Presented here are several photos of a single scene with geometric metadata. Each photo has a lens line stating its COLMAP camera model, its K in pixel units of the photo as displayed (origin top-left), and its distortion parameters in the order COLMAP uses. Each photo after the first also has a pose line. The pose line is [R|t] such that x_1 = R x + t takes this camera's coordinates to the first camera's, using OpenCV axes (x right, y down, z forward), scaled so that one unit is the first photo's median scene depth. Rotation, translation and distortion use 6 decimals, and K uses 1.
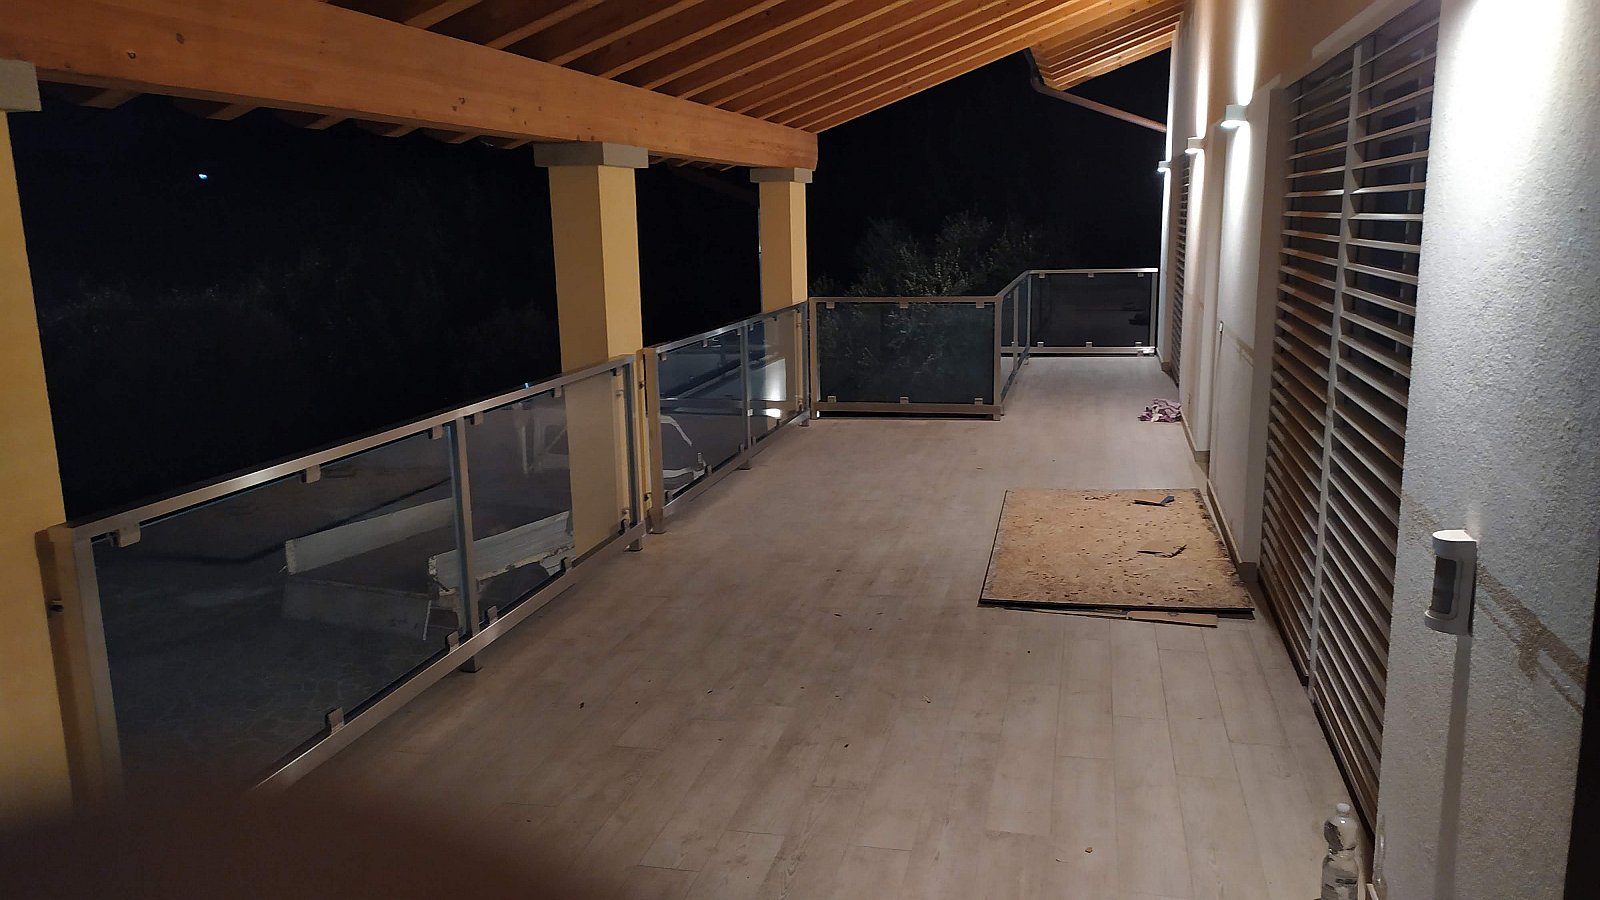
lens RADIAL K [[1213.7, 0, 802.8], [0, 1213.7, 454.0], [0, 0, 1]] dist [0.041460, -0.003915]
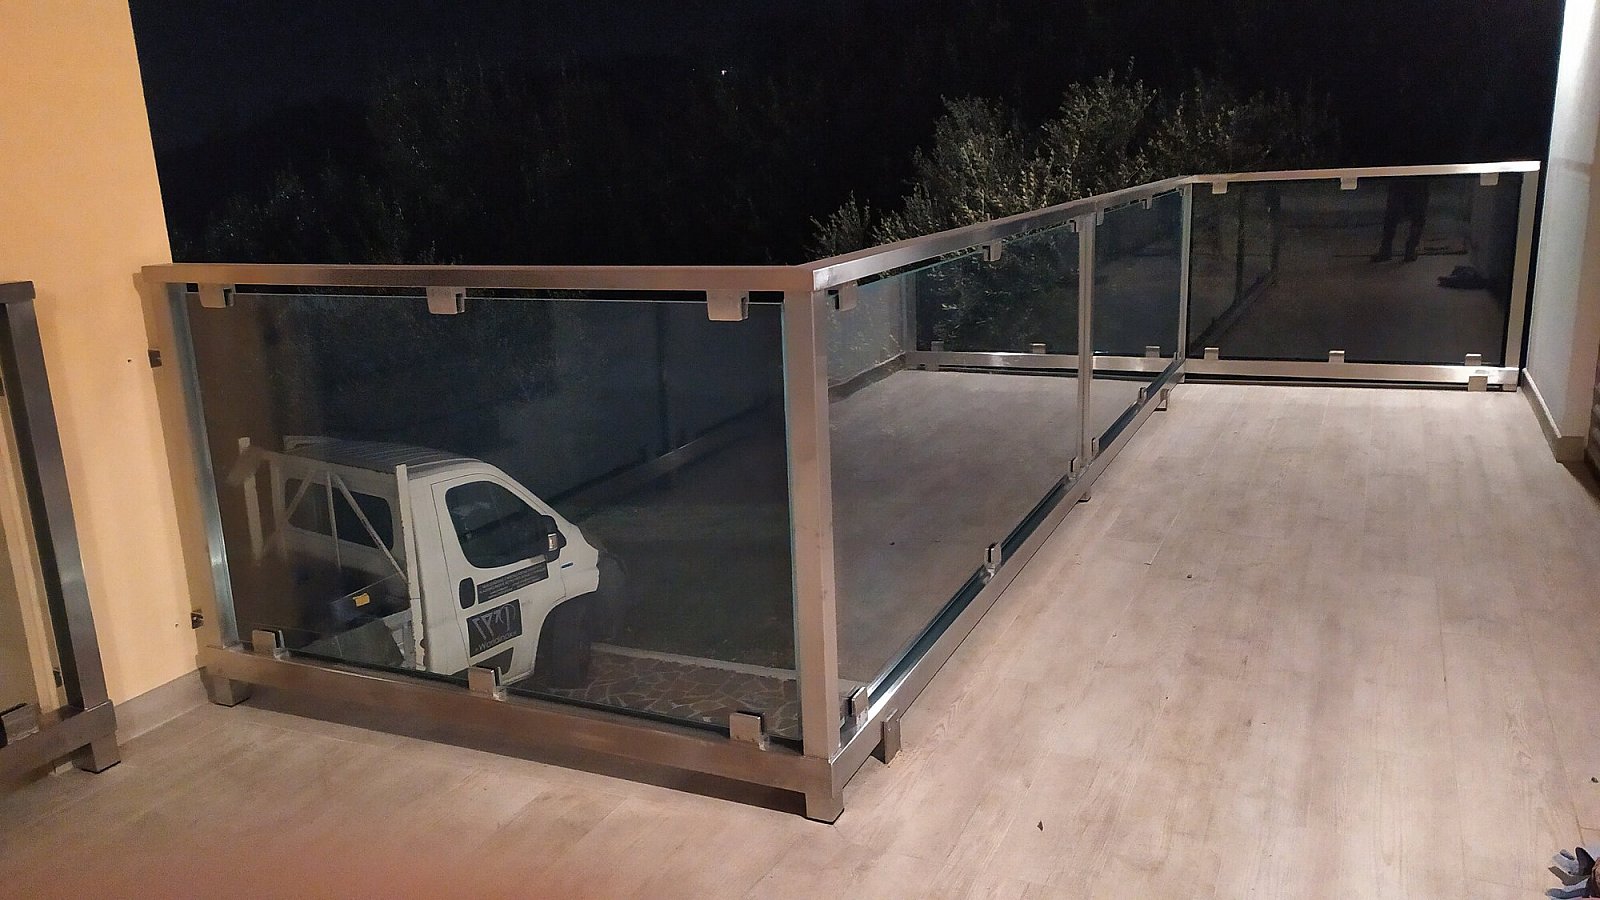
lens RADIAL K [[1206.3, 0, 797.3], [0, 1206.3, 442.3], [0, 0, 1]] dist [0.051235, -0.009536]
pose [[0.978490, 0.028645, -0.204295, 0.144085], [-0.019387, 0.998699, 0.047174, -0.077846], [0.205381, -0.042198, 0.977772, 0.568948]]
